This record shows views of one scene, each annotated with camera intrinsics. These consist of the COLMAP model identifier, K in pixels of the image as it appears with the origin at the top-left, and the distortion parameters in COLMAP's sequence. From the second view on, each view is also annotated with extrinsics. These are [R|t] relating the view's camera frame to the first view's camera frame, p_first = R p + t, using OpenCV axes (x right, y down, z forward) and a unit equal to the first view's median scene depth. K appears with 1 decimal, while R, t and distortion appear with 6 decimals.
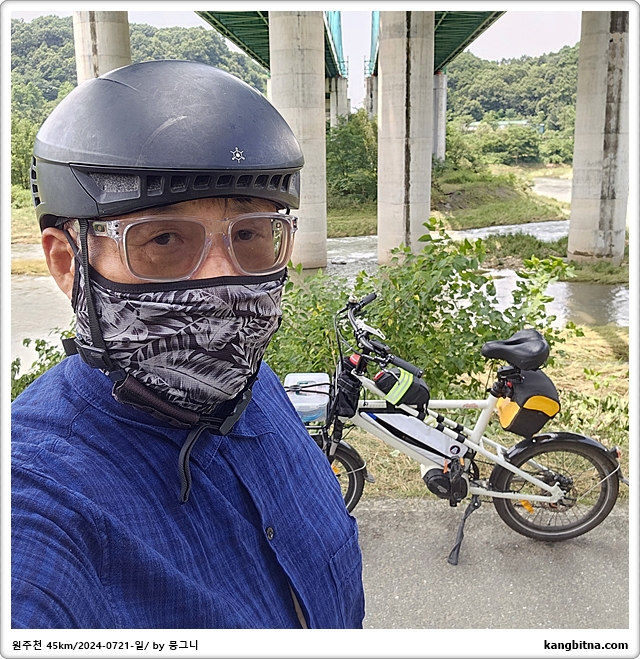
lens RADIAL K [[733.3, 0, 318.9], [0, 733.3, 320.4], [0, 0, 1]] dist [0.085268, -0.243020]
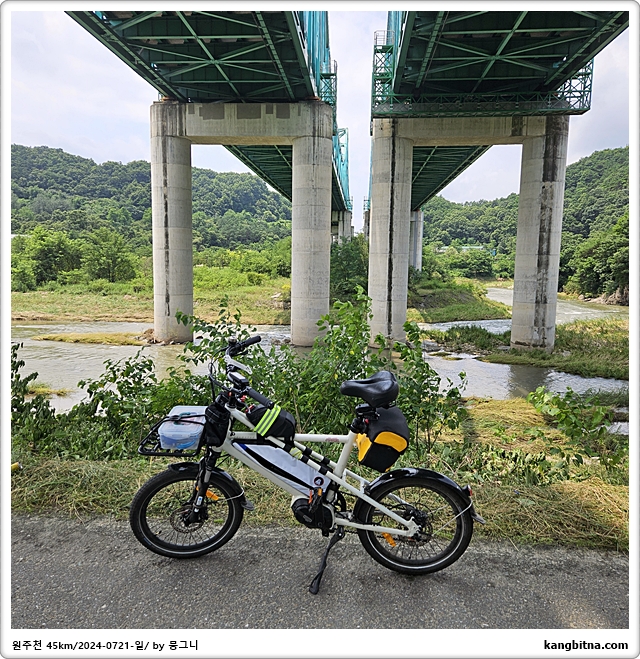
lens RADIAL K [[548.4, 0, 317.4], [0, 548.4, 319.4], [0, 0, 1]] dist [0.064744, -0.007128]
pose [[0.999150, 0.036118, -0.019887, 0.179808], [-0.038292, 0.991696, -0.122767, 0.036397], [0.015288, 0.123424, 0.992236, 0.151876]]
